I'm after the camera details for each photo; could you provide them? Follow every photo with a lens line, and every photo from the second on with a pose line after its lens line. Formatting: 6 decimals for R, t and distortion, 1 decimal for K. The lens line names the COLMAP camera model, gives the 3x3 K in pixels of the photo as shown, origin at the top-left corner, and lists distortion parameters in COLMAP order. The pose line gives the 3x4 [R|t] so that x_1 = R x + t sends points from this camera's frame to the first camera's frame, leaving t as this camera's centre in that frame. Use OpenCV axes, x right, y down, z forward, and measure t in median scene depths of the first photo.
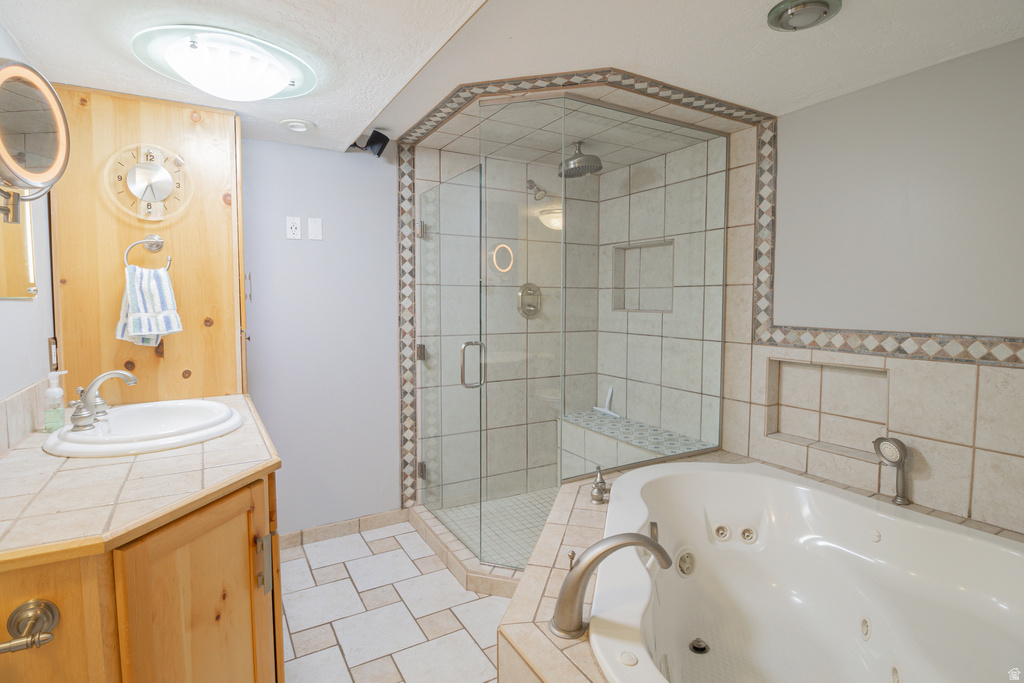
lens RADIAL K [[504.6, 0, 520.2], [0, 504.6, 335.3], [0, 0, 1]] dist [-0.005817, -0.010052]
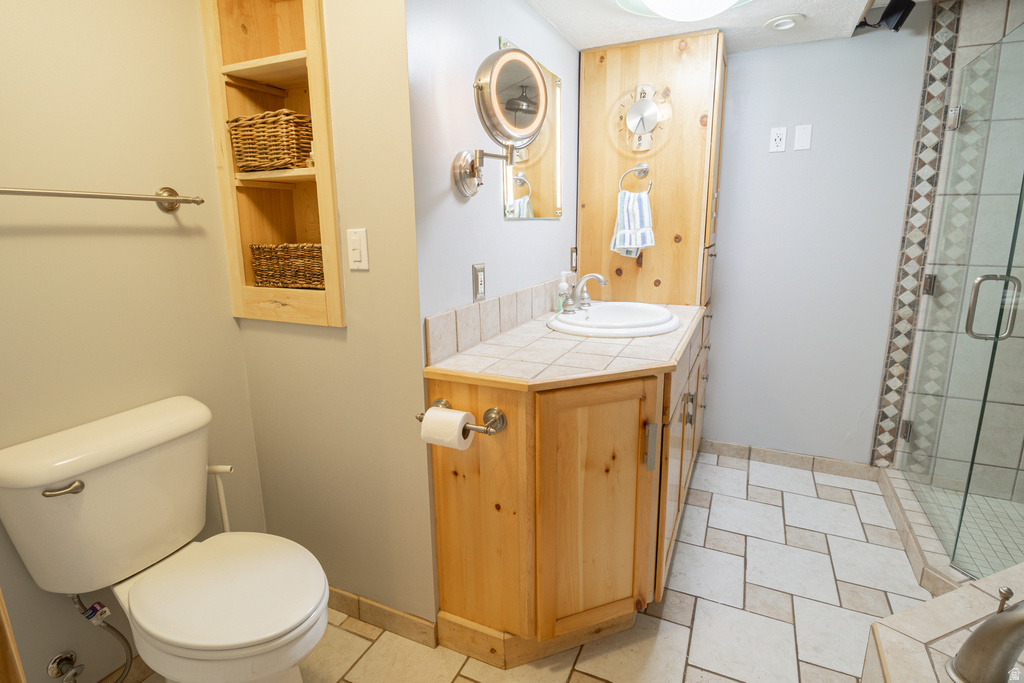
lens RADIAL K [[504.6, 0, 517.7], [0, 504.6, 335.2], [0, 0, 1]] dist [-0.005817, -0.010052]
pose [[0.549180, 0.172263, -0.817757, 0.133256], [-0.044234, 0.983145, 0.177397, 0.002109], [0.834532, -0.061250, 0.547544, 0.061967]]
